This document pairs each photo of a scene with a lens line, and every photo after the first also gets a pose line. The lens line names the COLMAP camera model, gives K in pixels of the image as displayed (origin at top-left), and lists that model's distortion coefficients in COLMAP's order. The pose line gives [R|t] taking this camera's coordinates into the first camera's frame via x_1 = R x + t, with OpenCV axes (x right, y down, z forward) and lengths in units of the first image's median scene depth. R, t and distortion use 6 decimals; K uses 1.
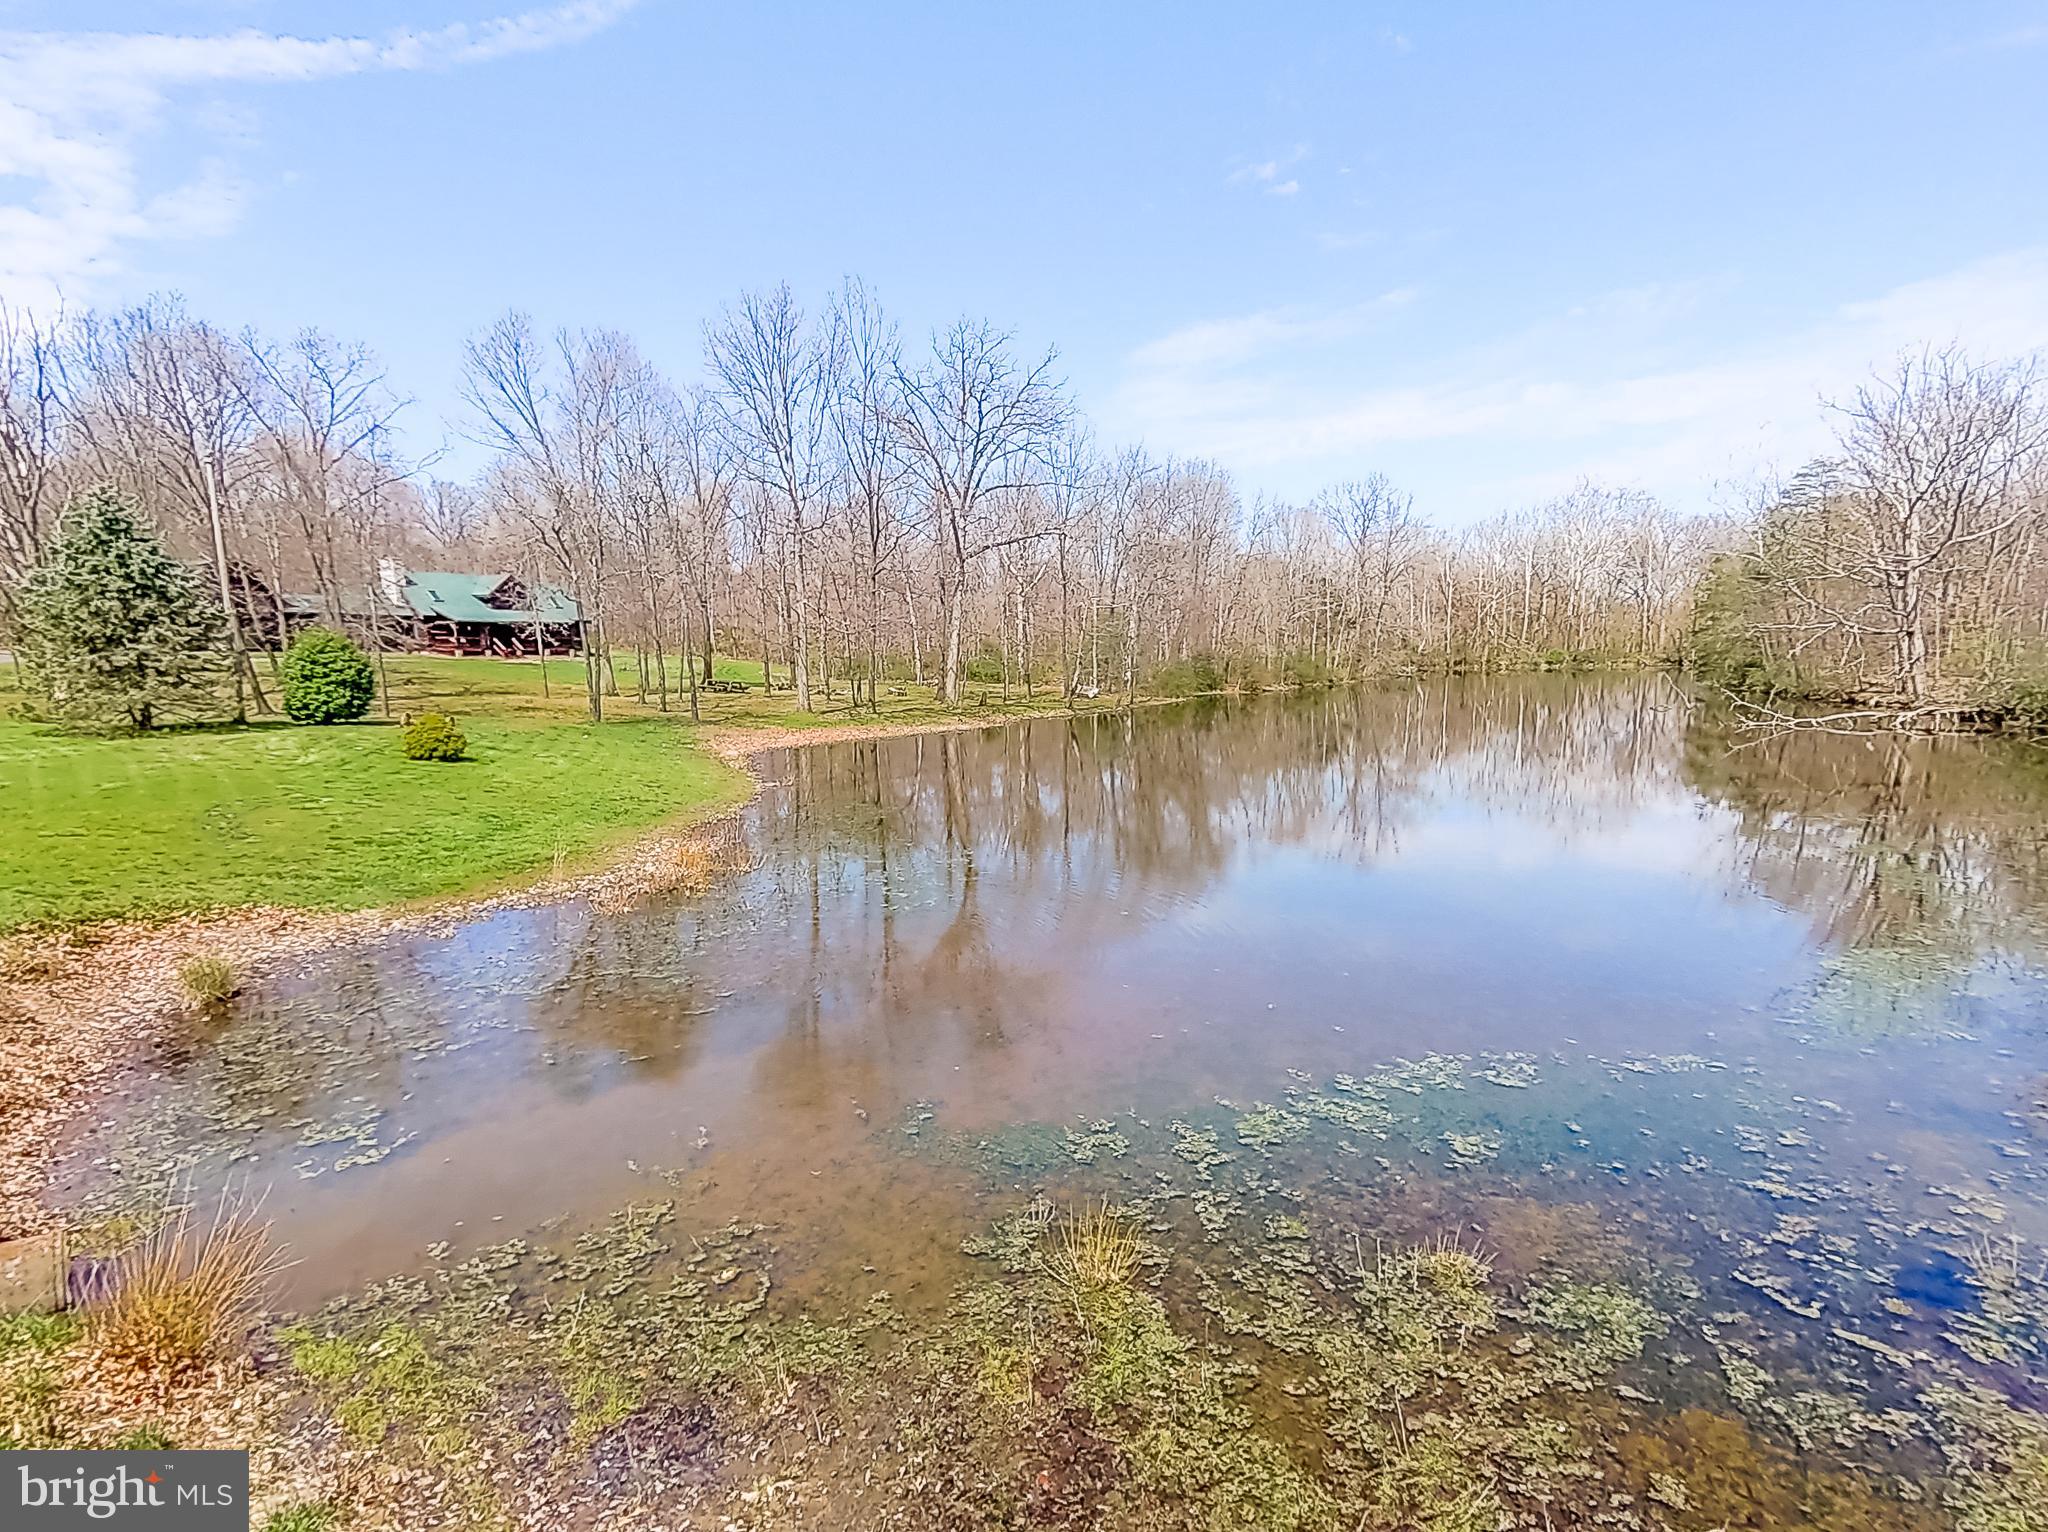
lens RADIAL K [[1083.2, 0, 1019.0], [0, 1083.2, 765.4], [0, 0, 1]] dist [0.098207, -0.060225]
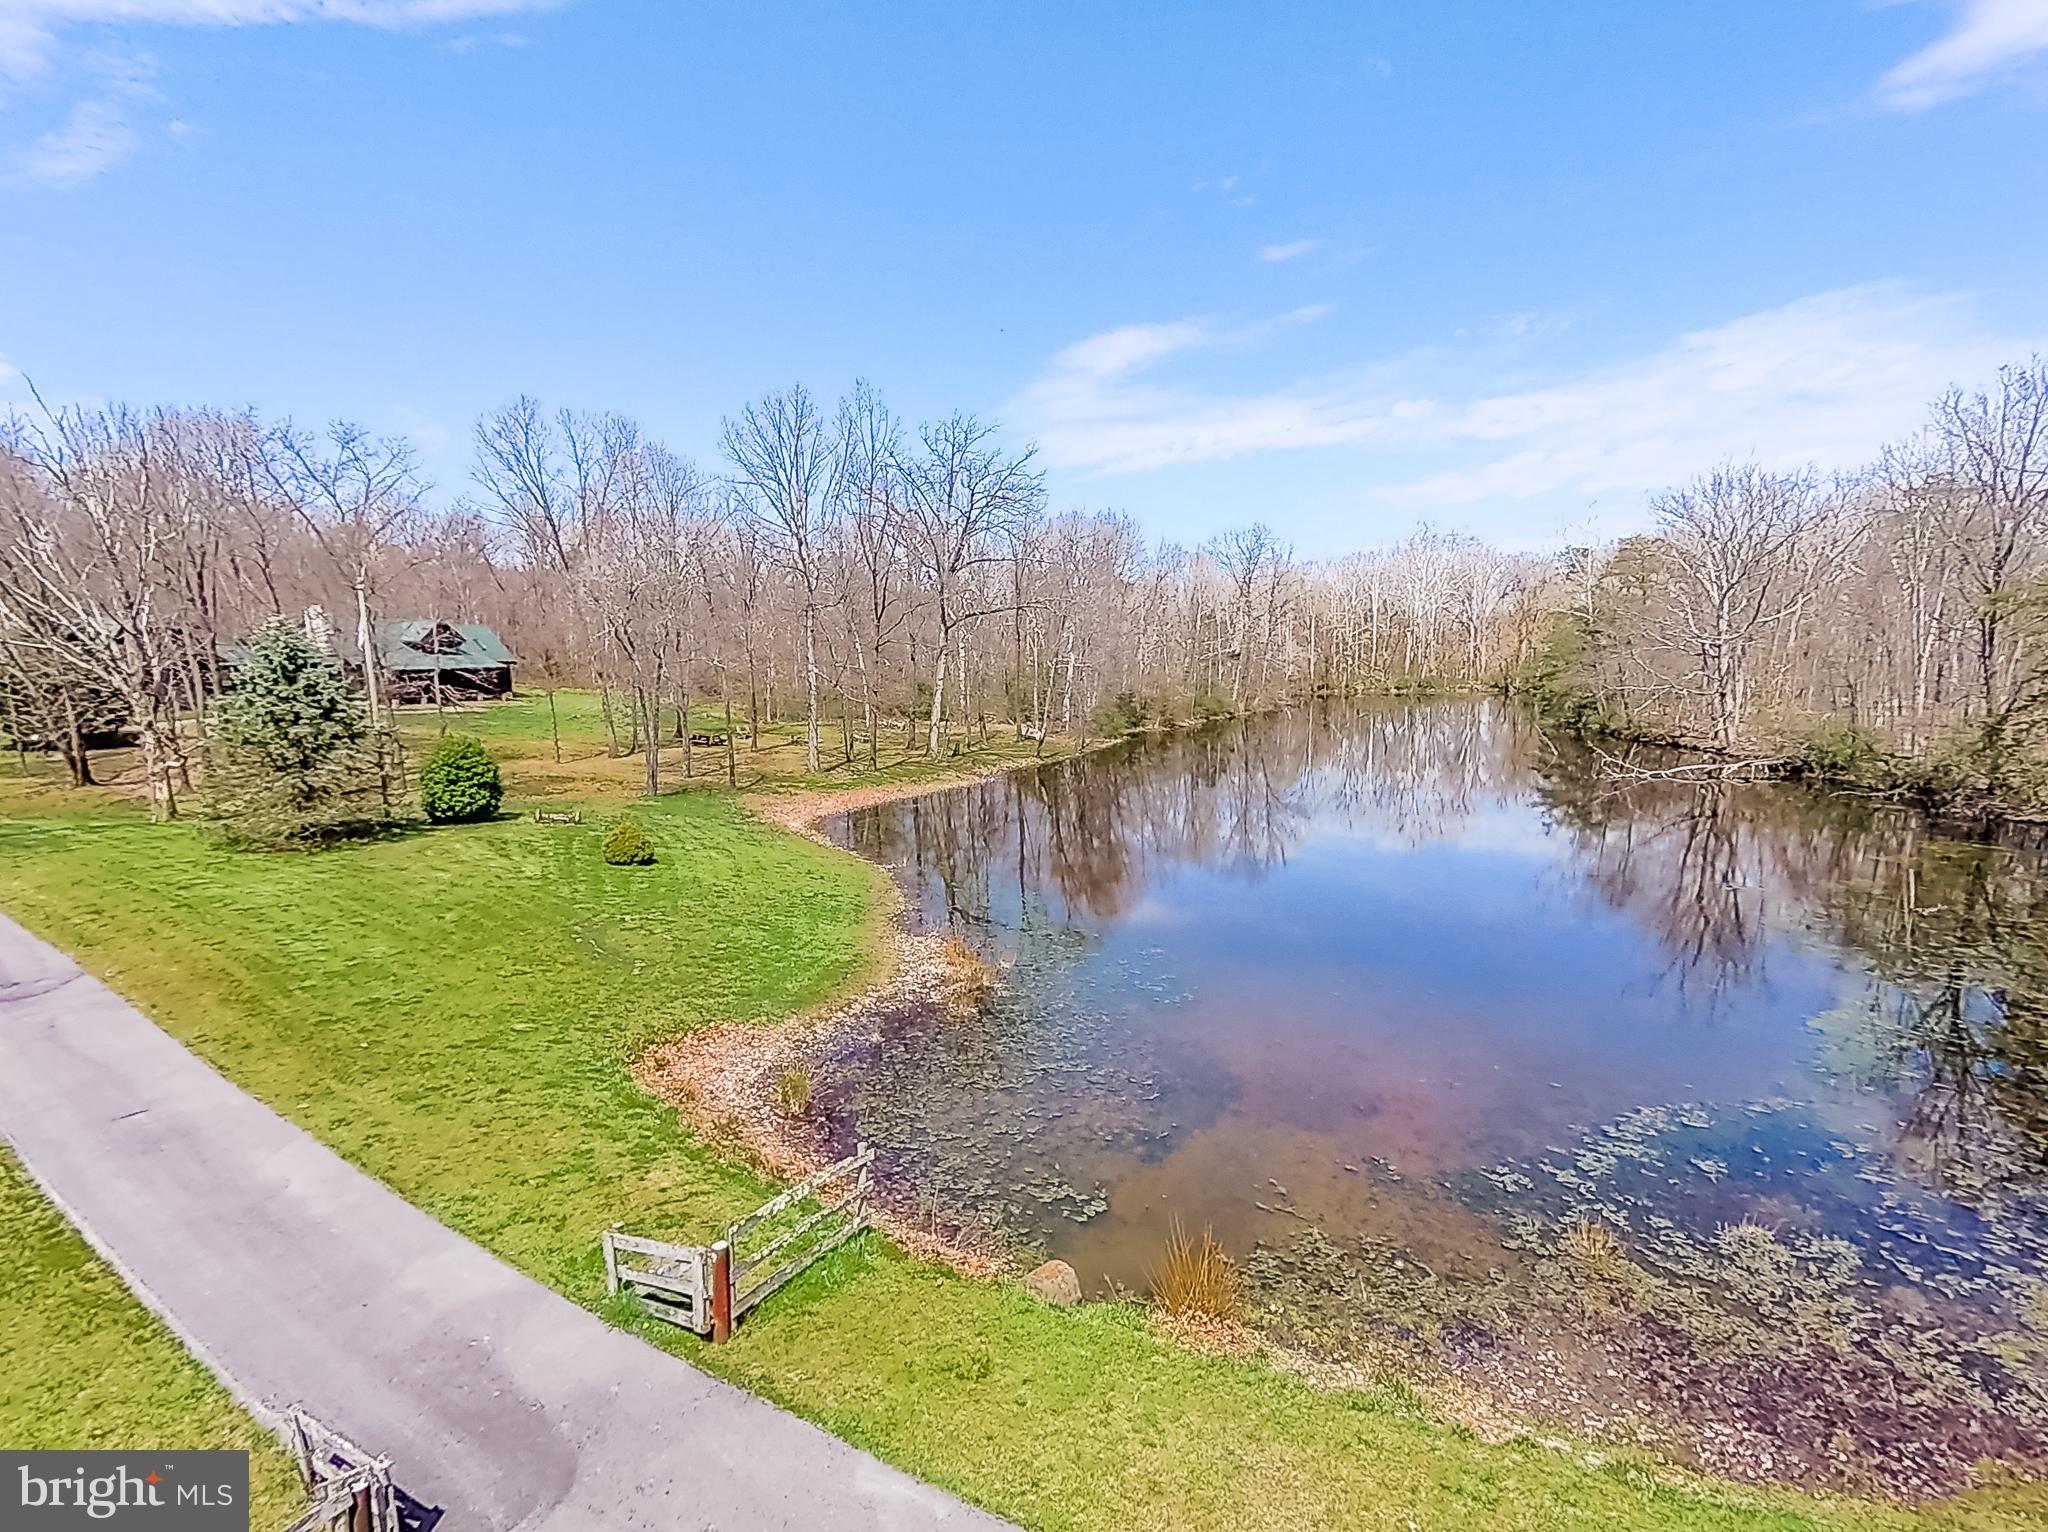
lens RADIAL K [[1083.2, 0, 1010.1], [0, 1083.2, 778.8], [0, 0, 1]] dist [0.098207, -0.060225]
pose [[0.988939, -0.023791, 0.146401, -0.160793], [0.021522, 0.999623, 0.017064, -0.056325], [-0.146752, -0.013724, 0.989078, -0.103425]]
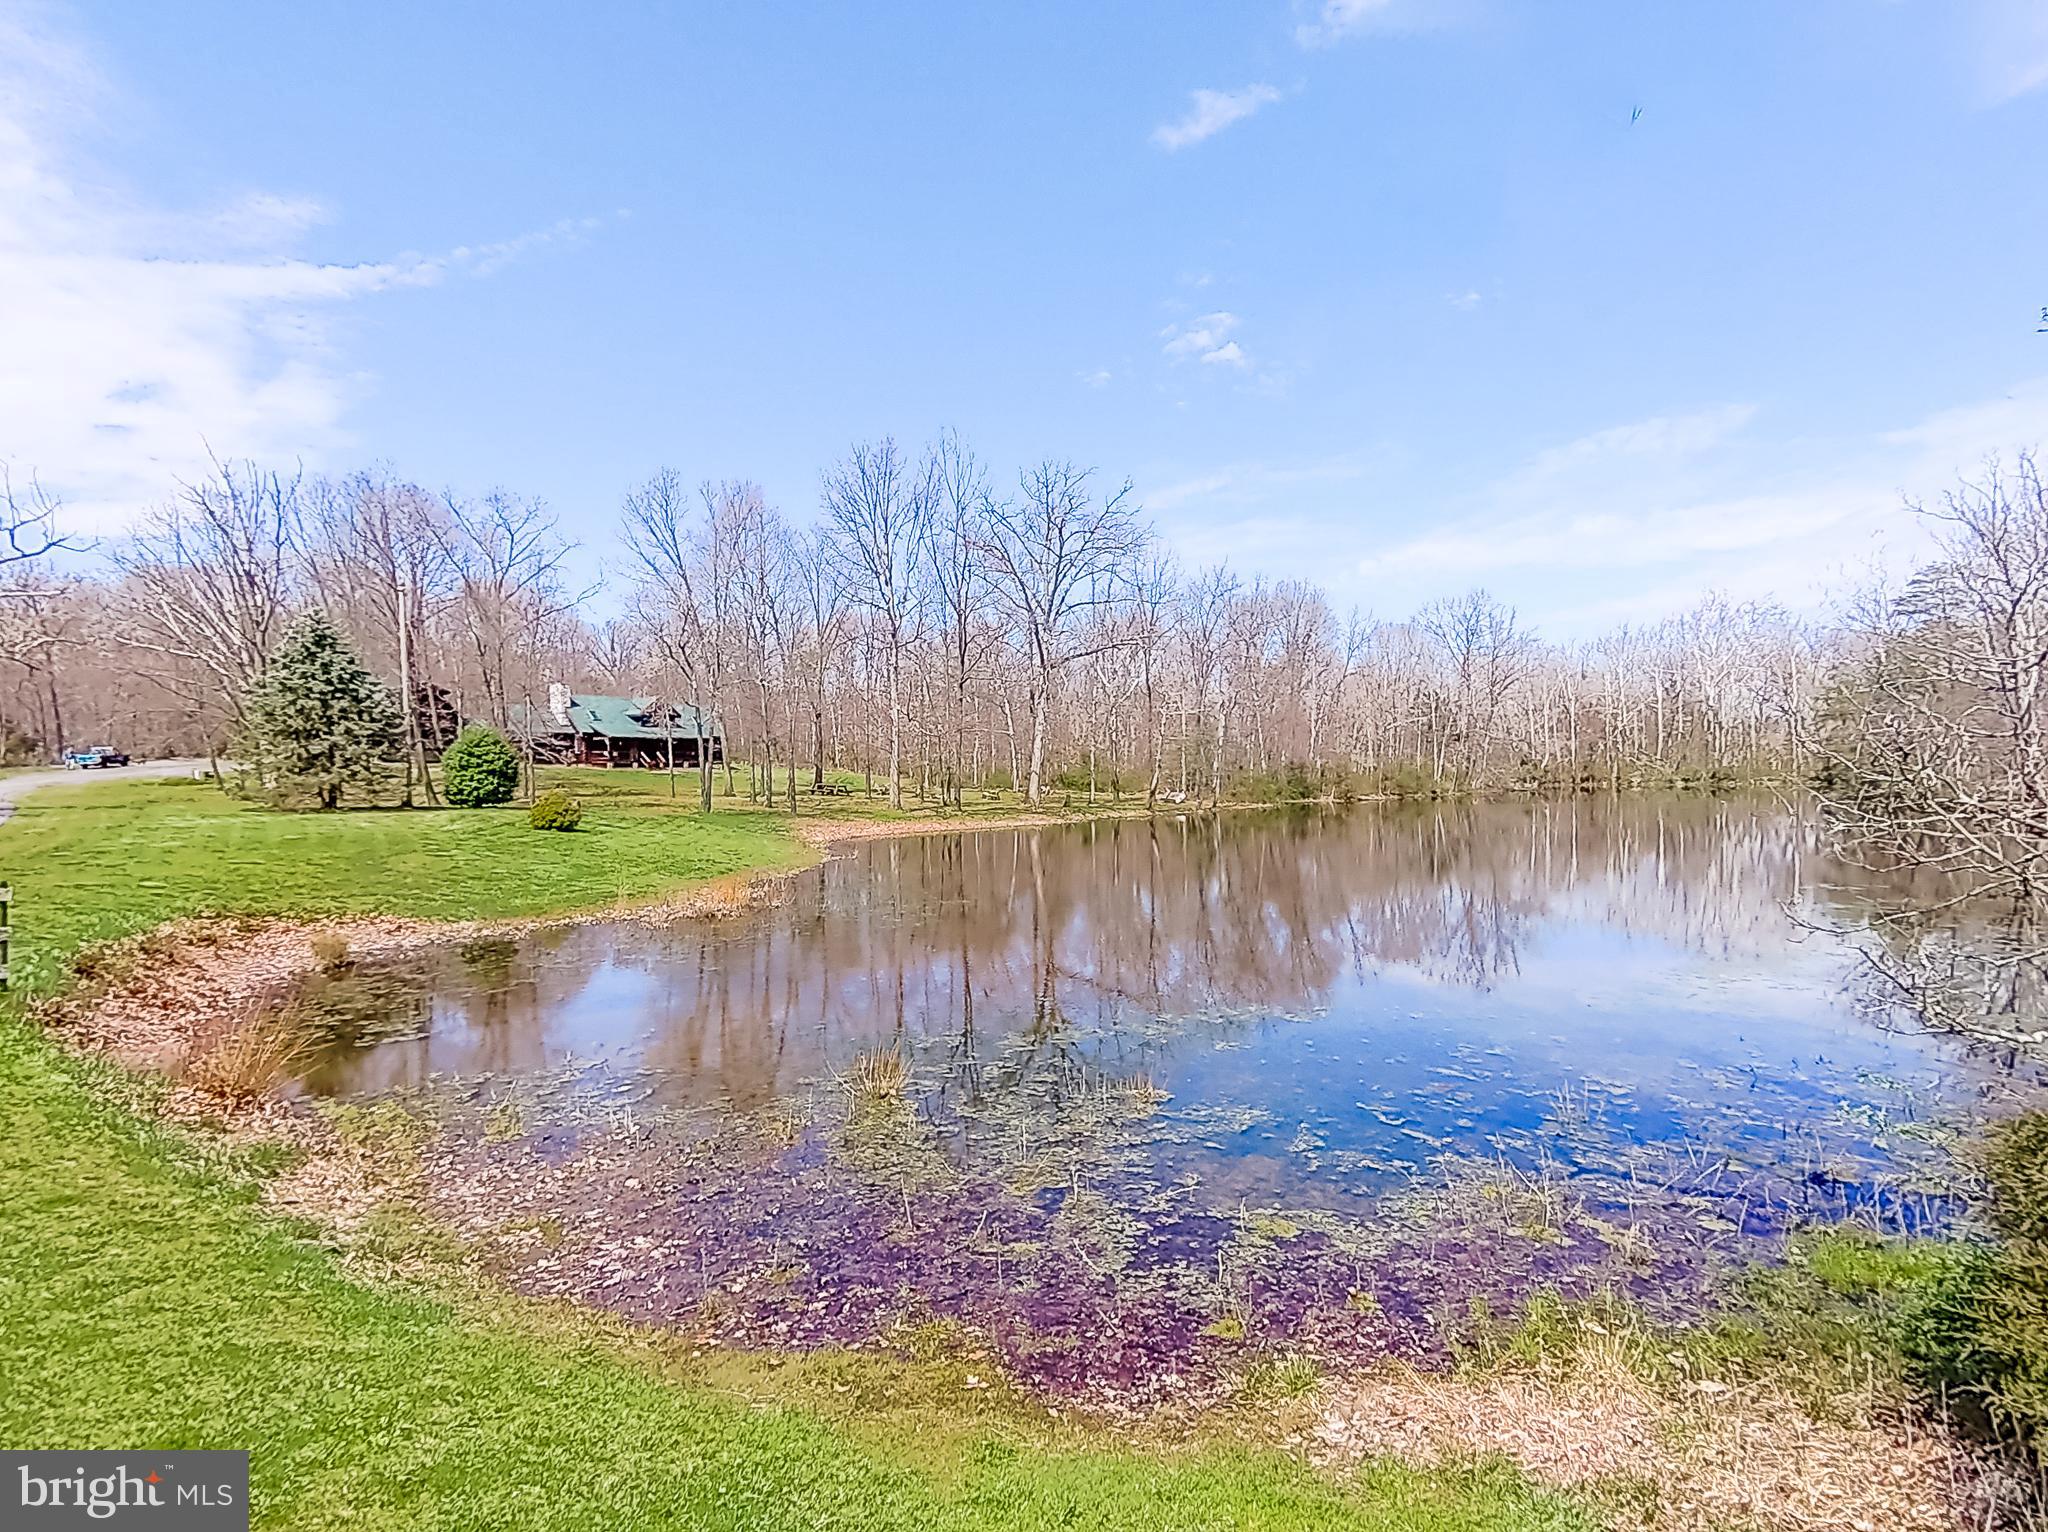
lens RADIAL K [[1083.2, 0, 1021.5], [0, 1083.2, 750.1], [0, 0, 1]] dist [0.098207, -0.060225]
pose [[0.992373, -0.003326, -0.123225, 0.057251], [-0.012862, 0.991386, -0.130339, 0.030306], [0.122597, 0.130930, 0.983782, -0.049645]]
